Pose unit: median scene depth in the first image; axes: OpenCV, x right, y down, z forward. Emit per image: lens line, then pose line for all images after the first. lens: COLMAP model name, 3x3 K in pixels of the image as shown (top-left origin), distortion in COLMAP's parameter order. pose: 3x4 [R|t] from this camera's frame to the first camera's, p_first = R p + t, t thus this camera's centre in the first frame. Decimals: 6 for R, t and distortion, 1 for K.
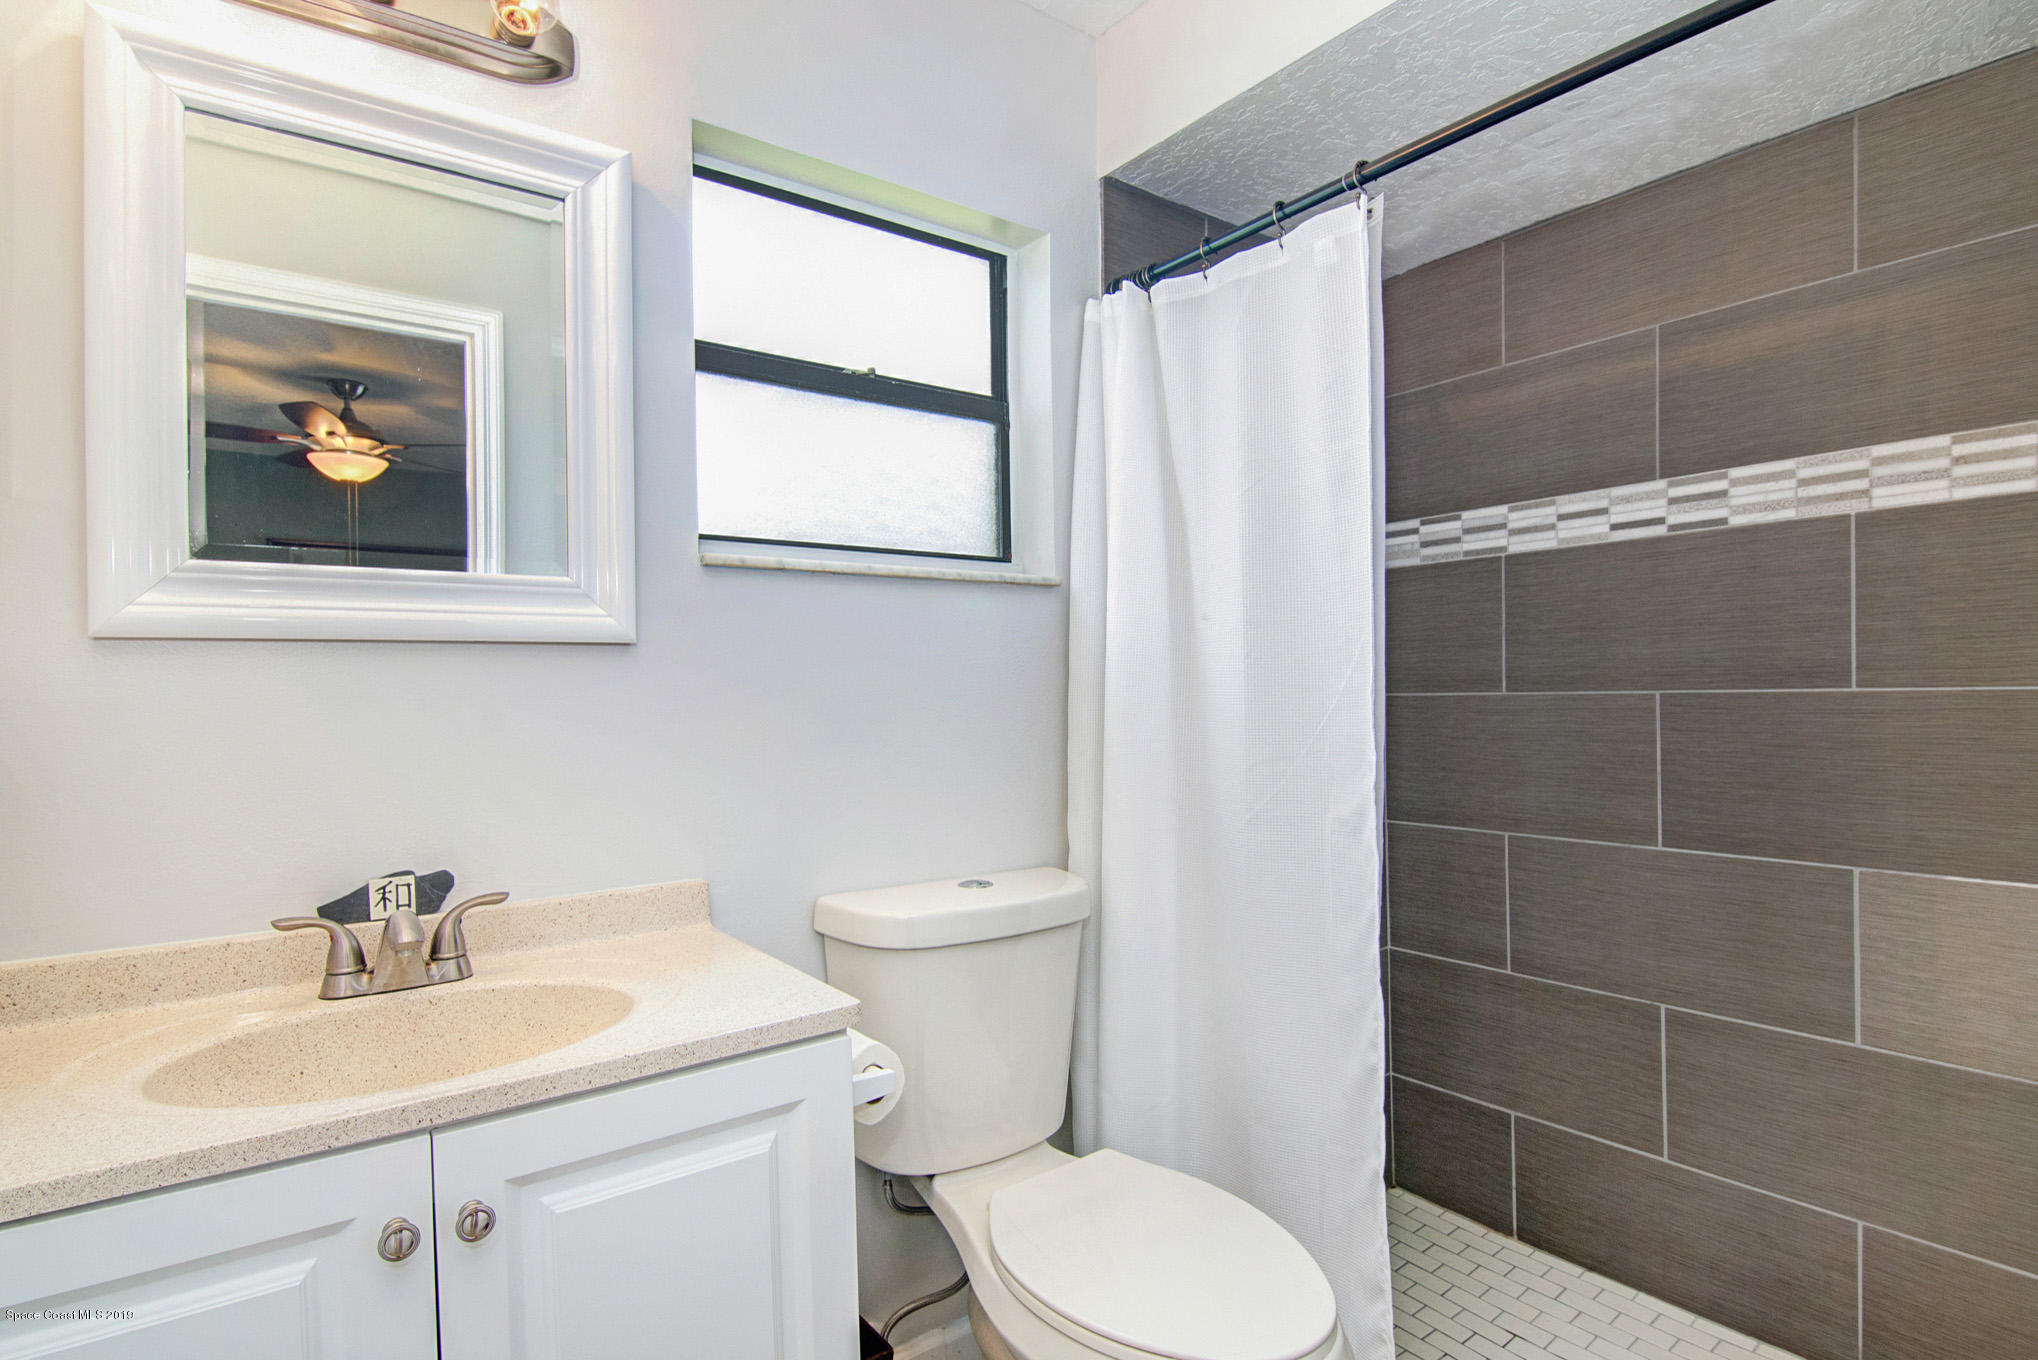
lens RADIAL K [[998.0, 0, 1019.7], [0, 998.0, 655.0], [0, 0, 1]] dist [-0.003583, -0.001152]
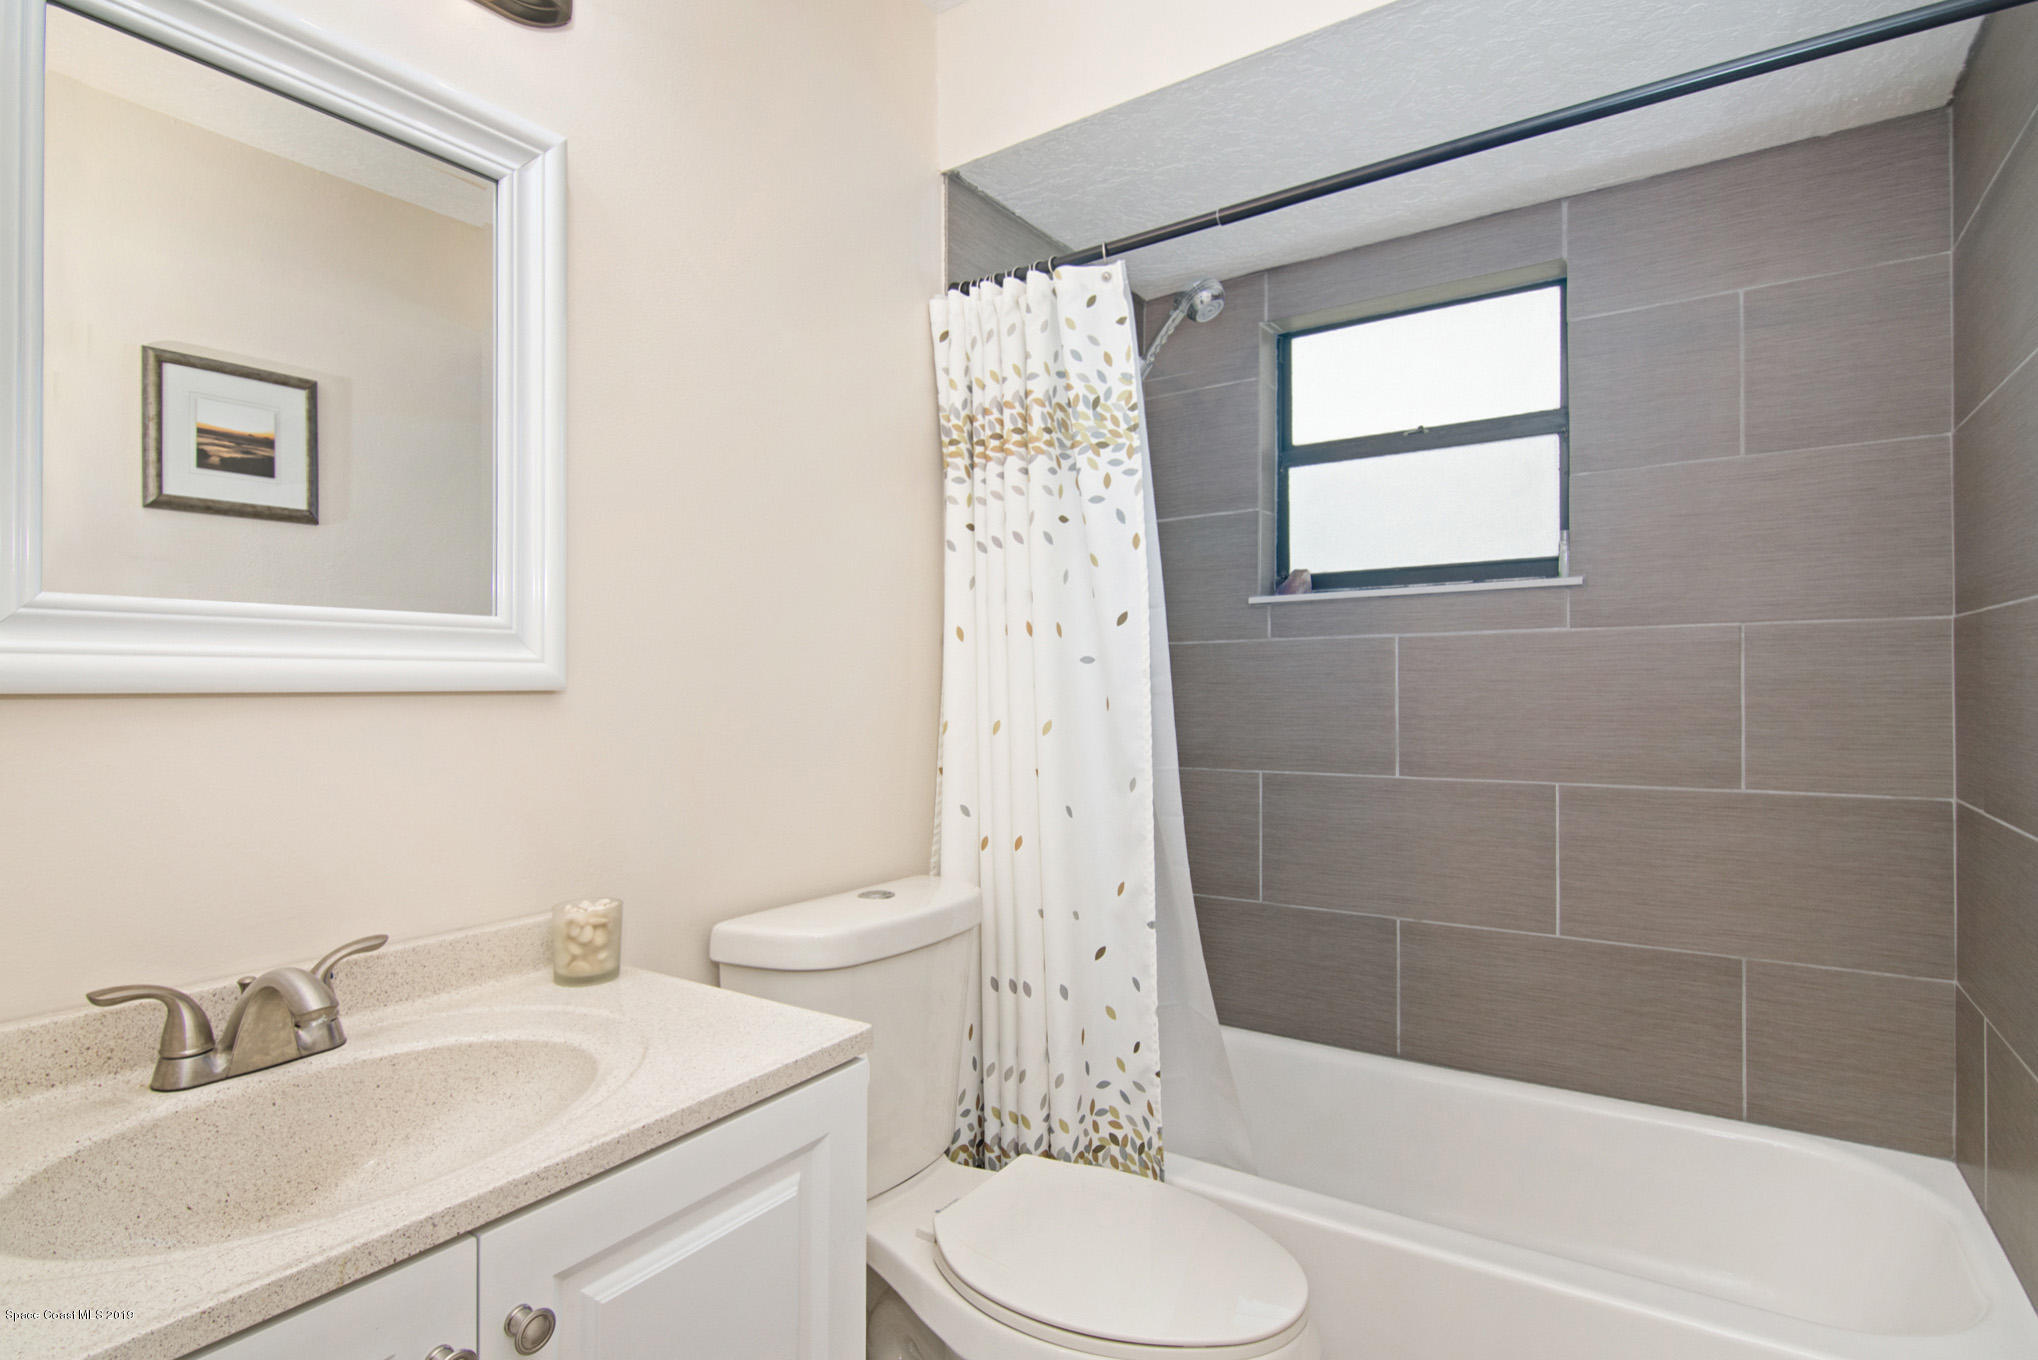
lens RADIAL K [[1011.7, 0, 1025.9], [0, 1011.7, 672.6], [0, 0, 1]] dist [-0.001318, 0.000304]
pose [[0.942754, 0.023051, 0.332691, -0.336116], [-0.026347, 0.999638, 0.005399, 0.008751], [-0.332446, -0.013855, 0.943020, 0.067641]]
